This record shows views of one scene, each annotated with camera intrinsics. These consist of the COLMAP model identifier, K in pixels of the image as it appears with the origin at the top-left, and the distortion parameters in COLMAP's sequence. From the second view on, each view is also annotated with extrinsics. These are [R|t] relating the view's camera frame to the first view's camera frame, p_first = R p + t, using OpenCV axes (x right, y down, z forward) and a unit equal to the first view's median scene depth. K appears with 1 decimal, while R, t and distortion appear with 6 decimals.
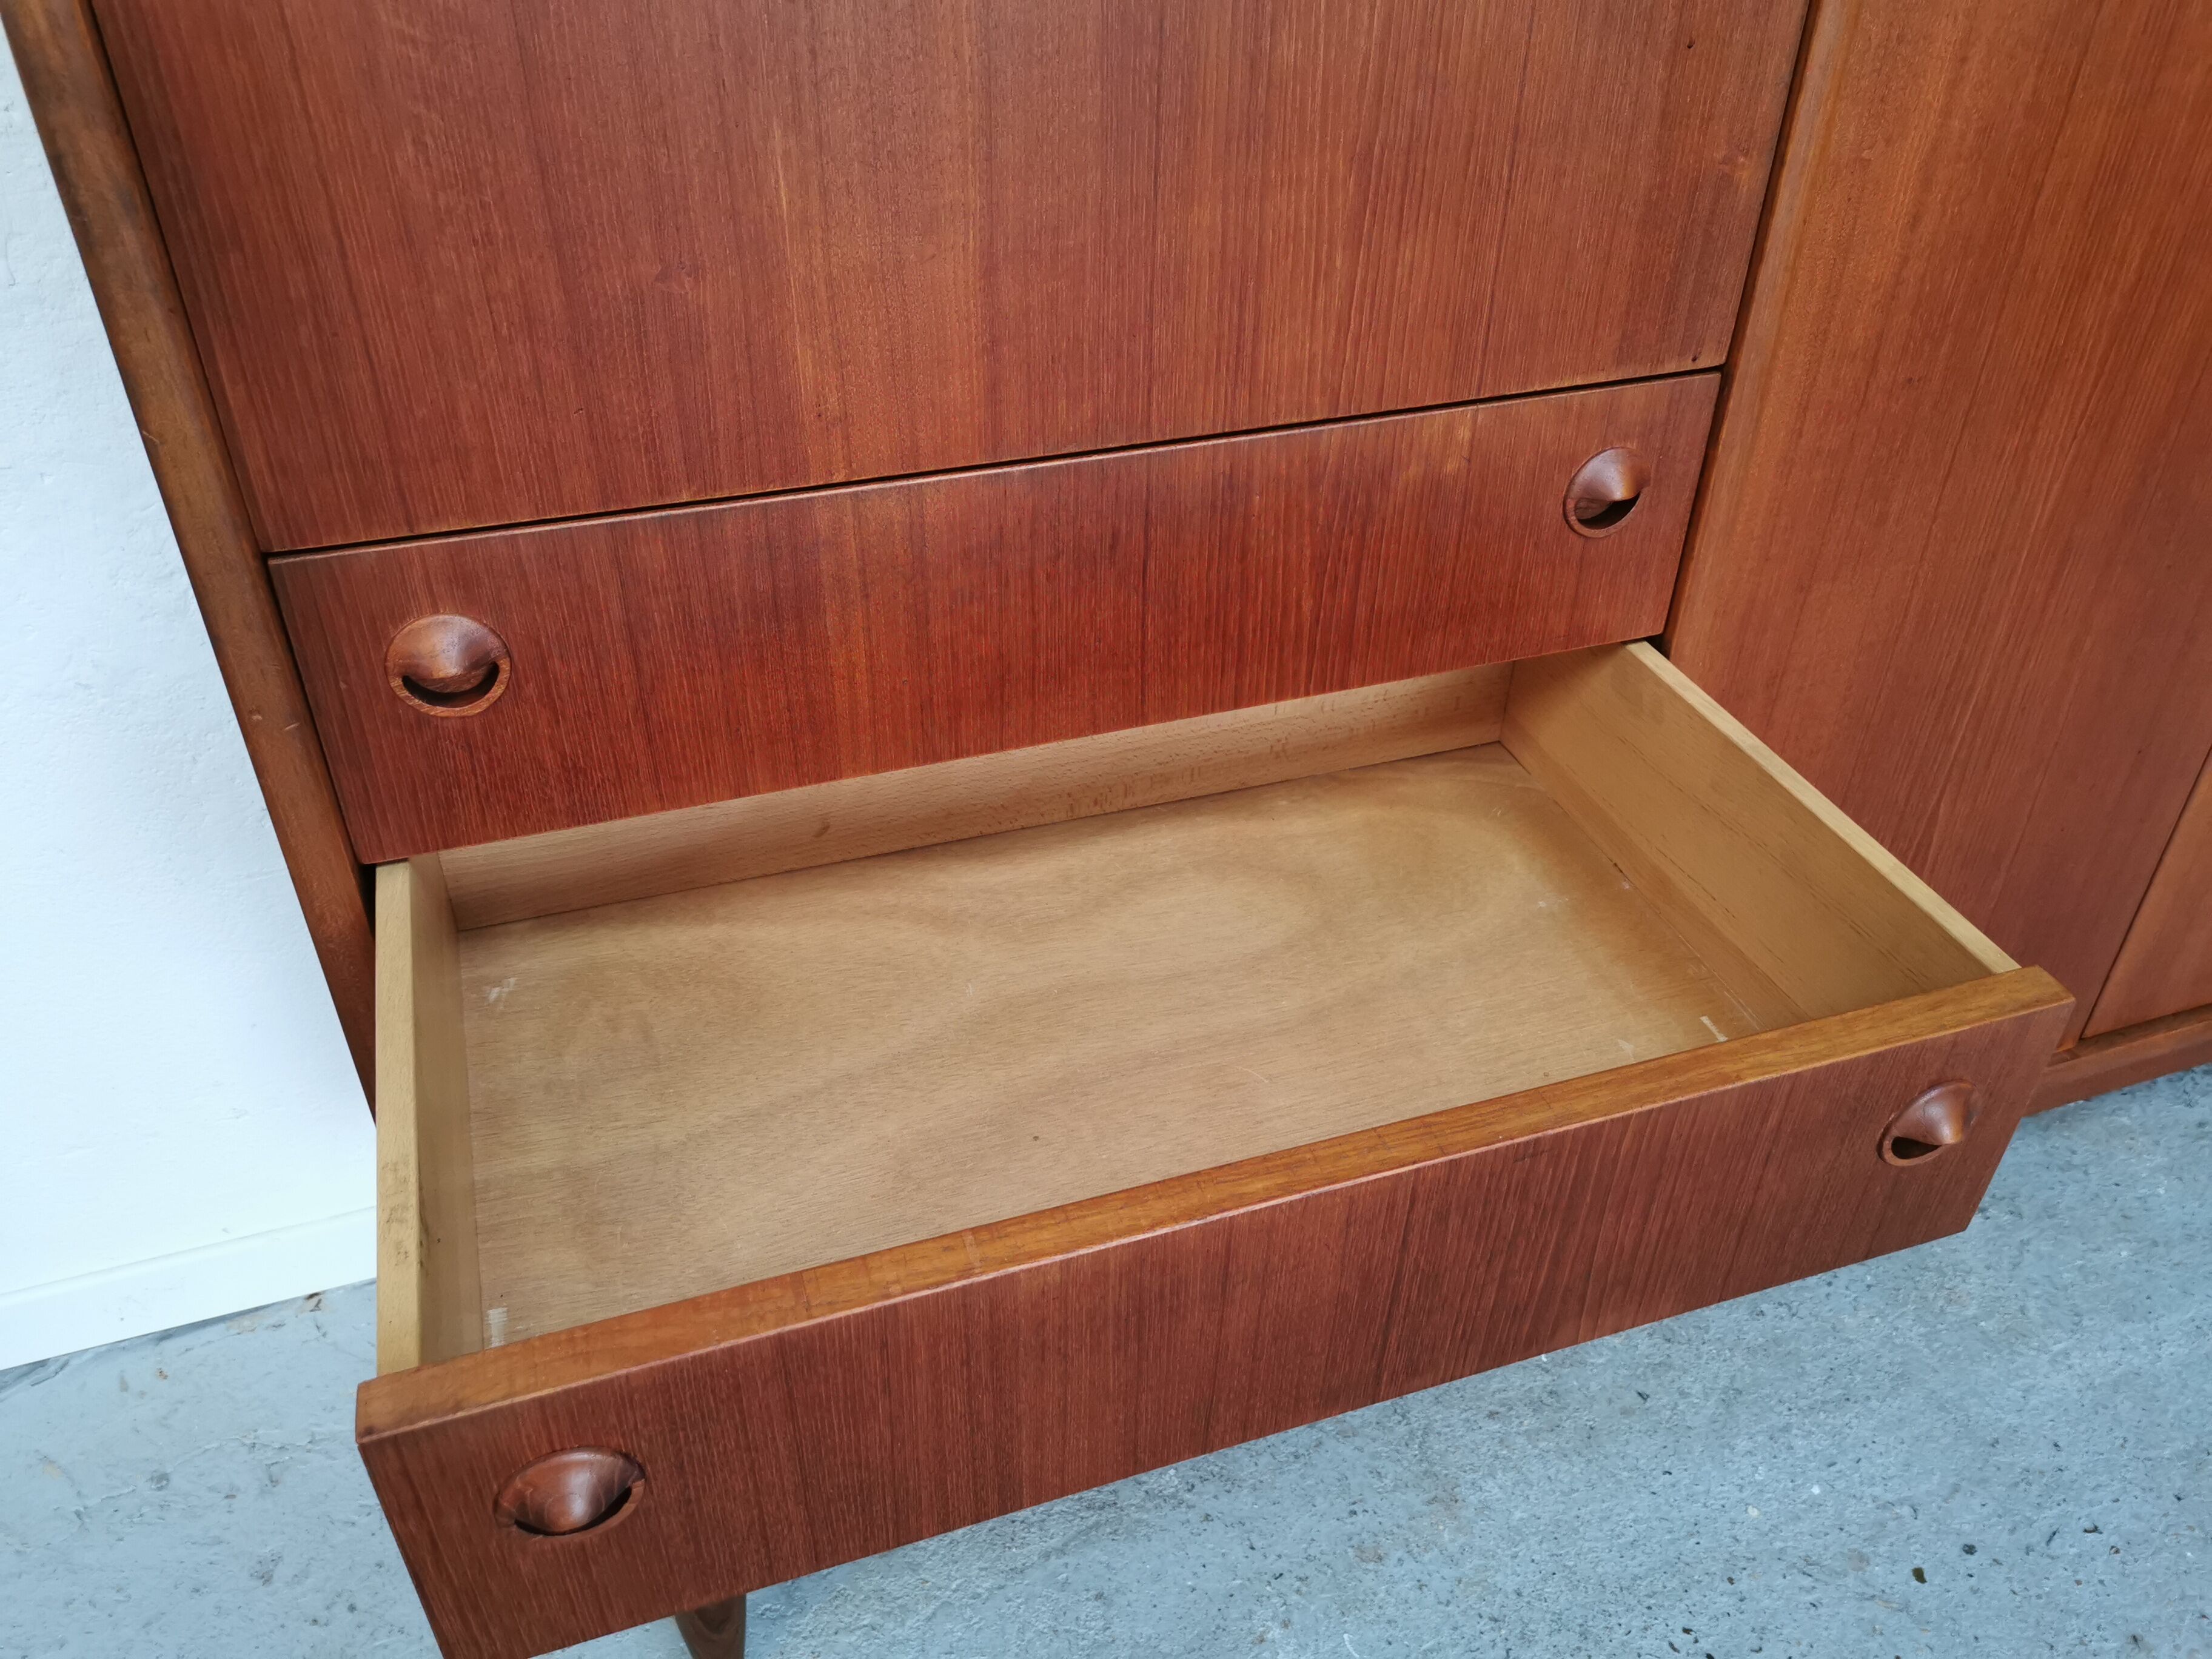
lens RADIAL K [[1709.4, 0, 1108.6], [0, 1709.4, 827.0], [0, 0, 1]] dist [0.064224, -0.069467]
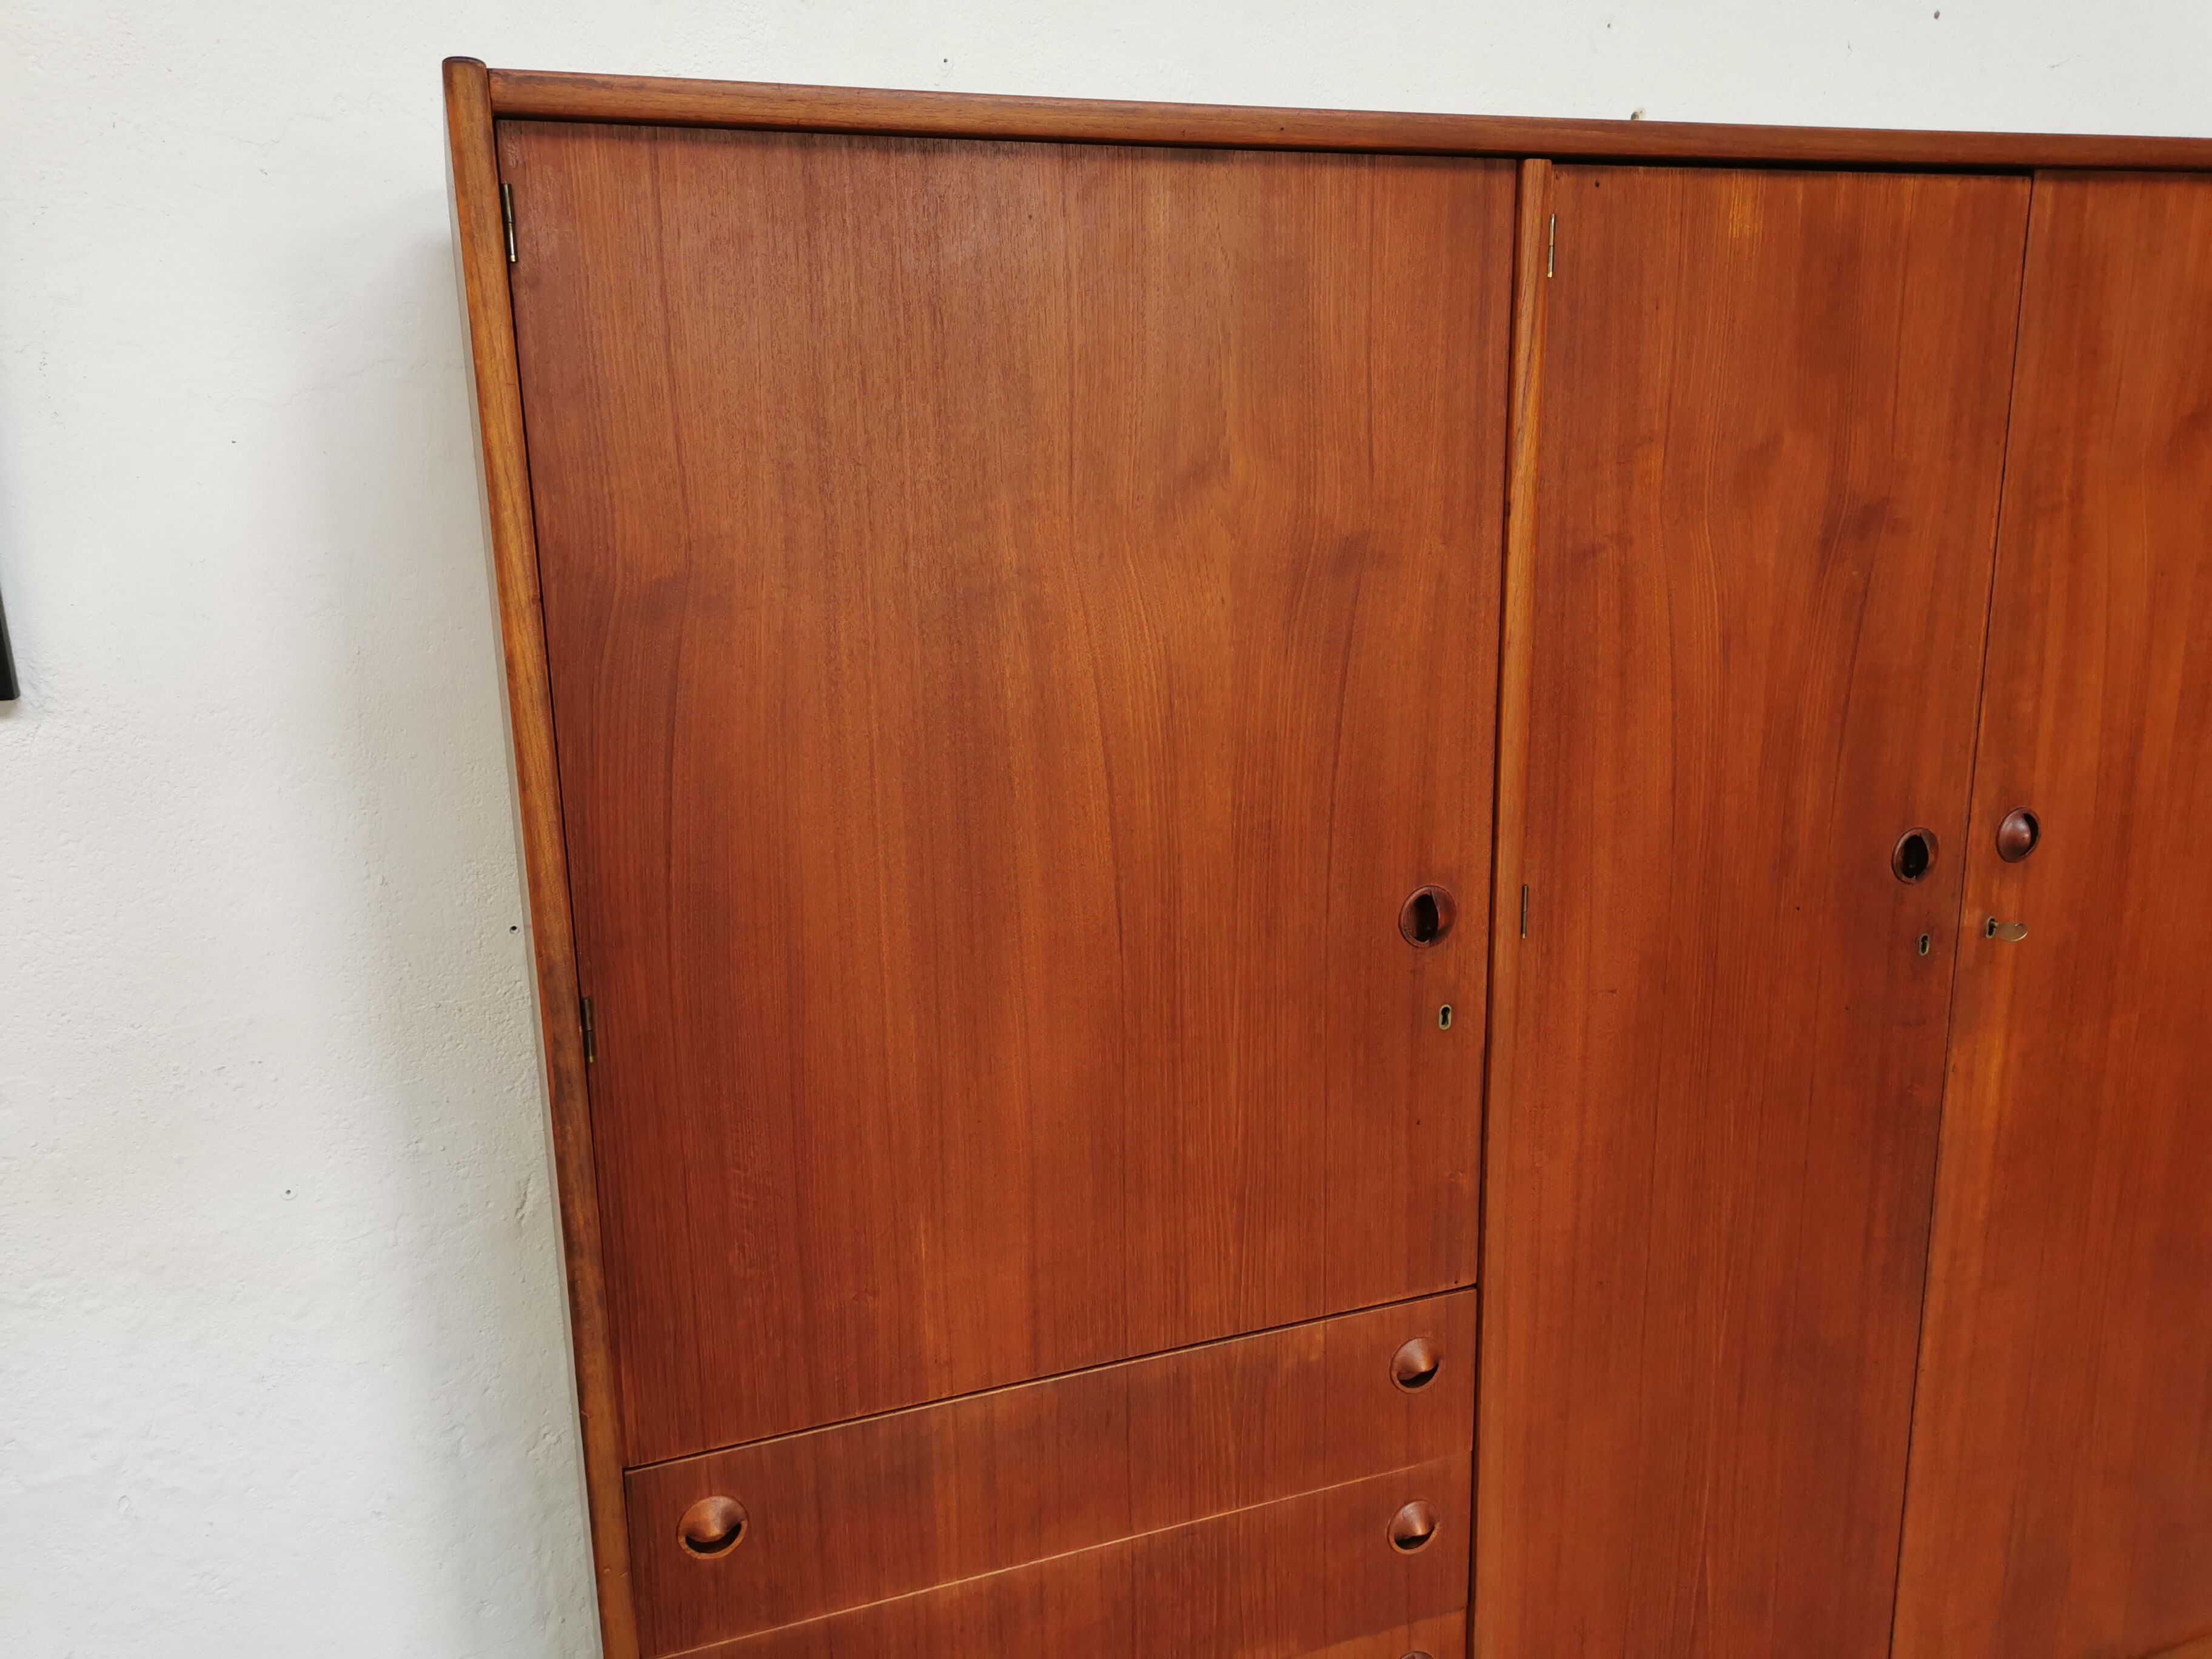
lens RADIAL K [[1709.4, 0, 1108.6], [0, 1709.4, 827.0], [0, 0, 1]] dist [0.064224, -0.069467]
pose [[0.999468, -0.031625, 0.007956, 0.007743], [0.032301, 0.926575, -0.374721, -0.068434], [0.004479, 0.374778, 0.927104, -0.670570]]
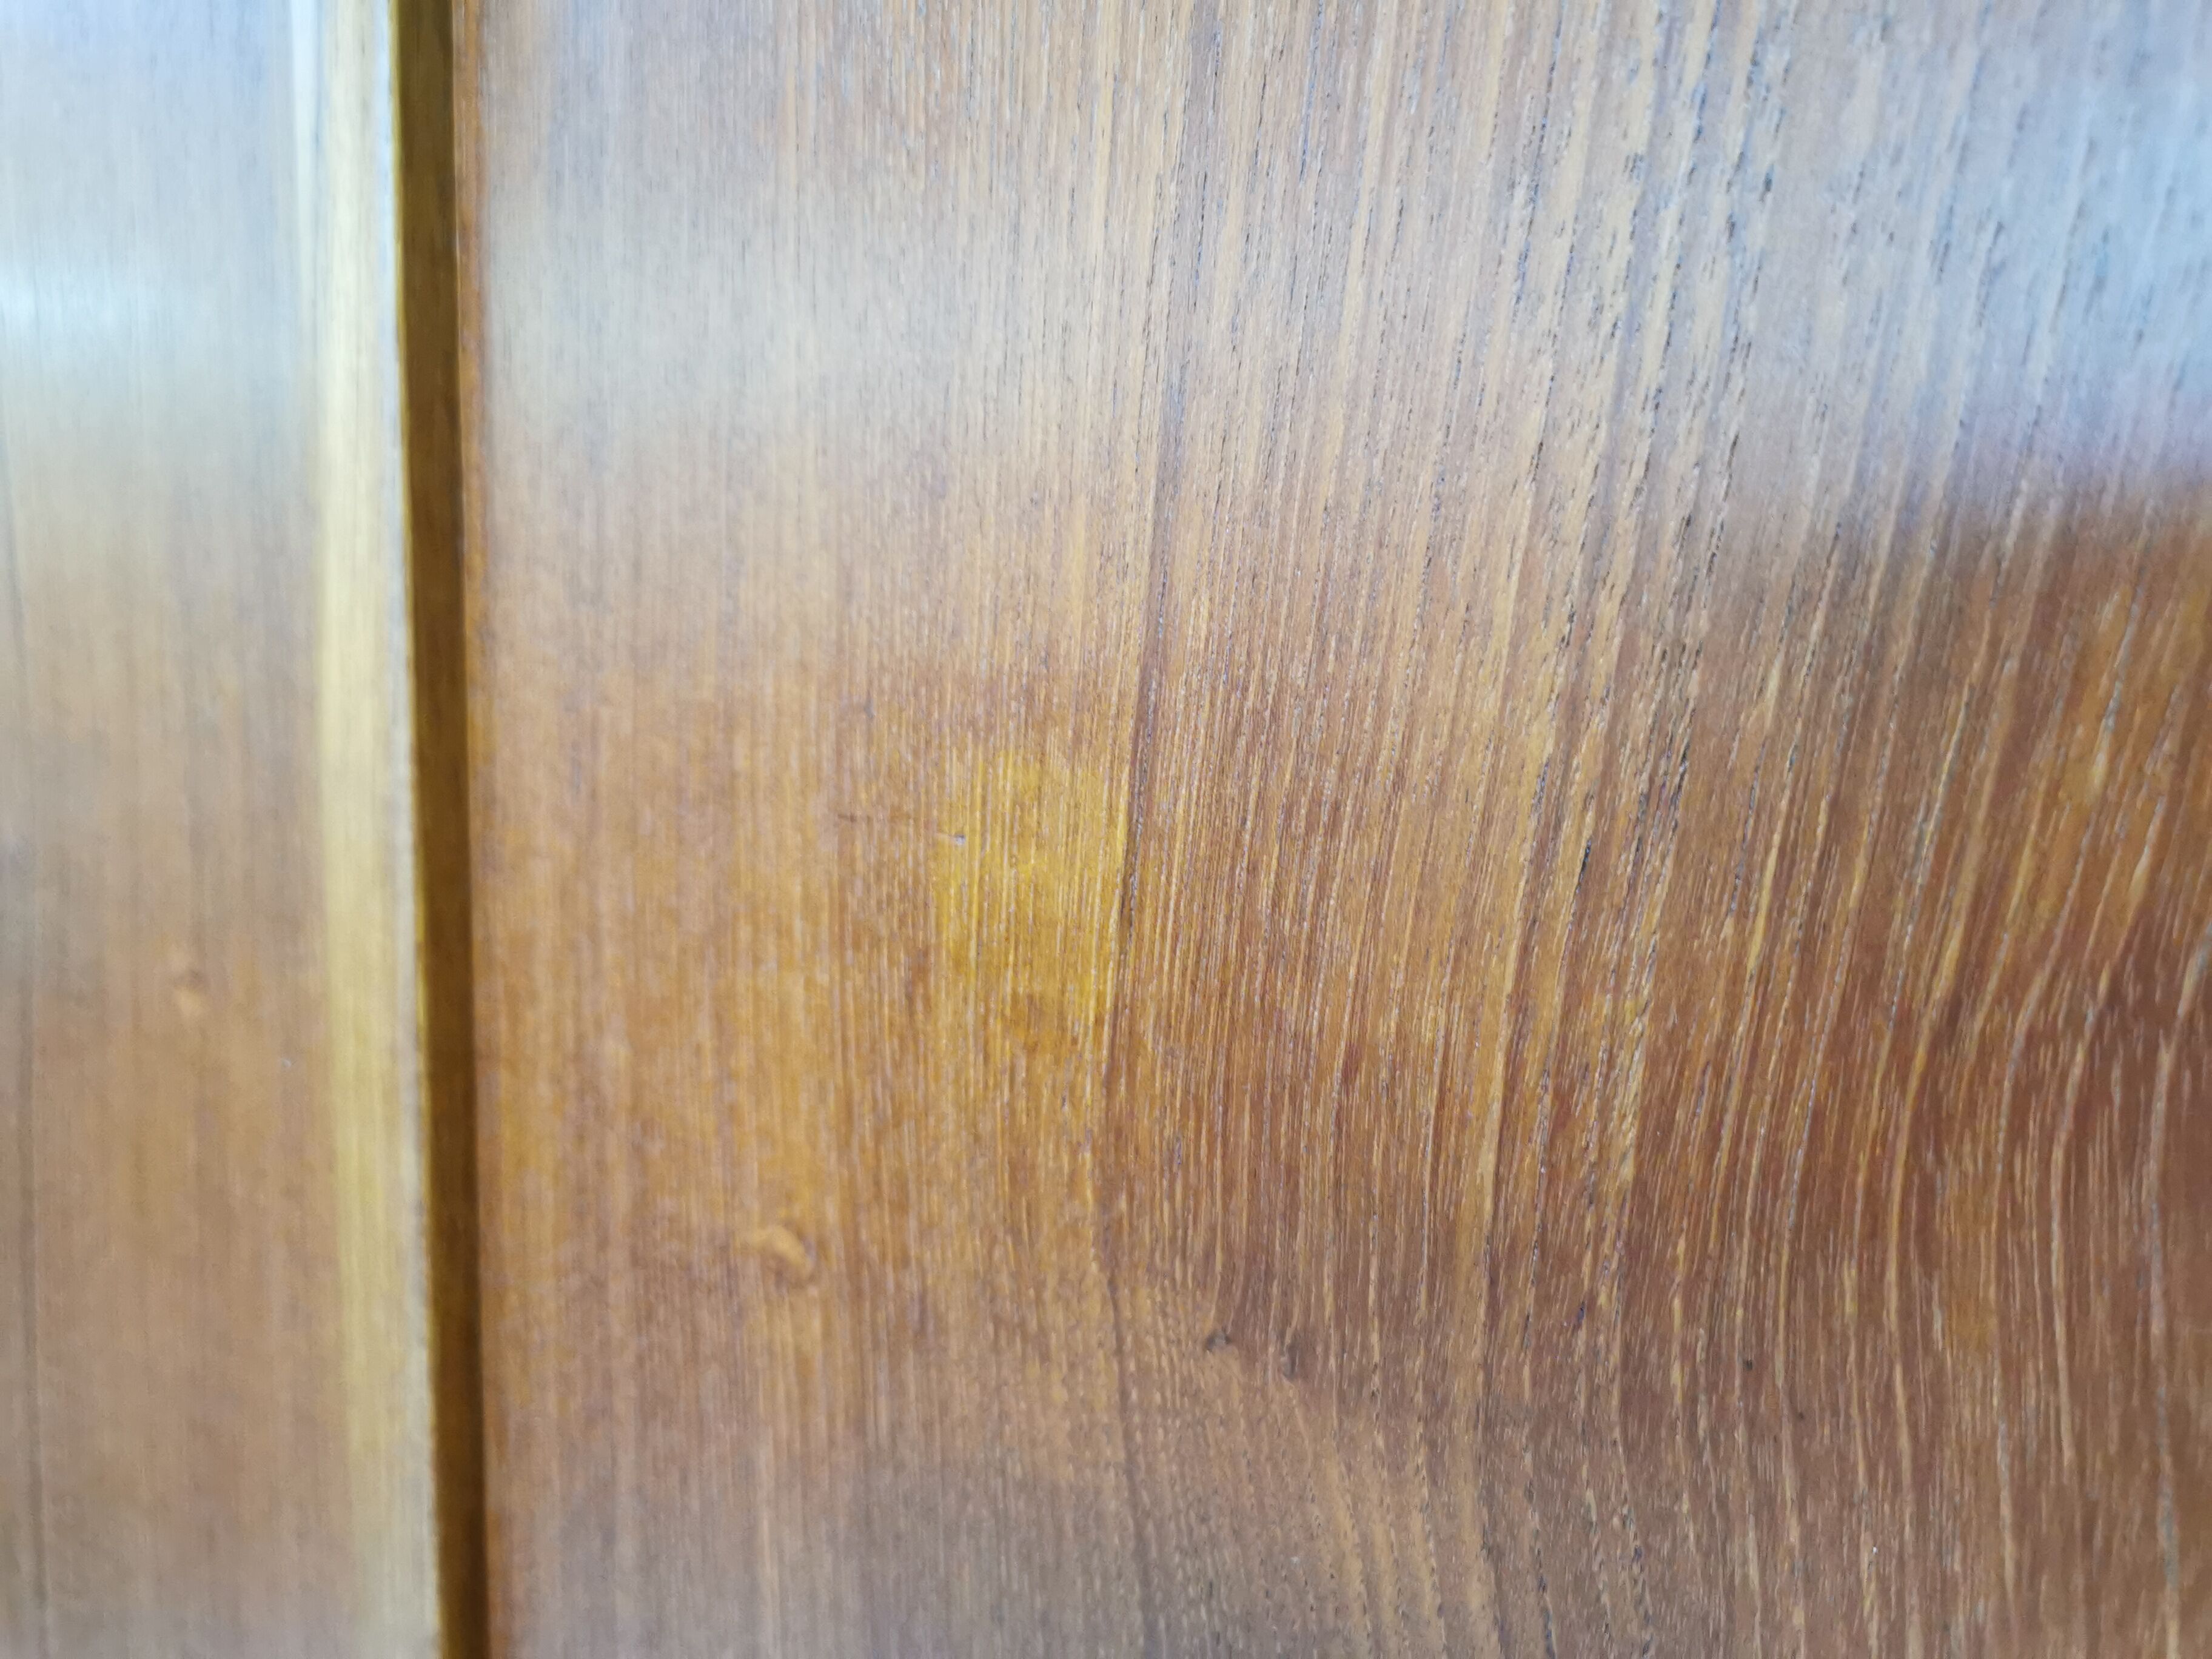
lens RADIAL K [[1792.1, 0, 1108.0], [0, 1792.1, 826.6], [0, 0, 1]] dist [-0.005765, -0.005041]
pose [[0.557093, 0.197784, -0.806554, 0.676263], [-0.520092, 0.840262, -0.153182, -0.878707], [0.647419, 0.504818, 0.570970, 0.474225]]
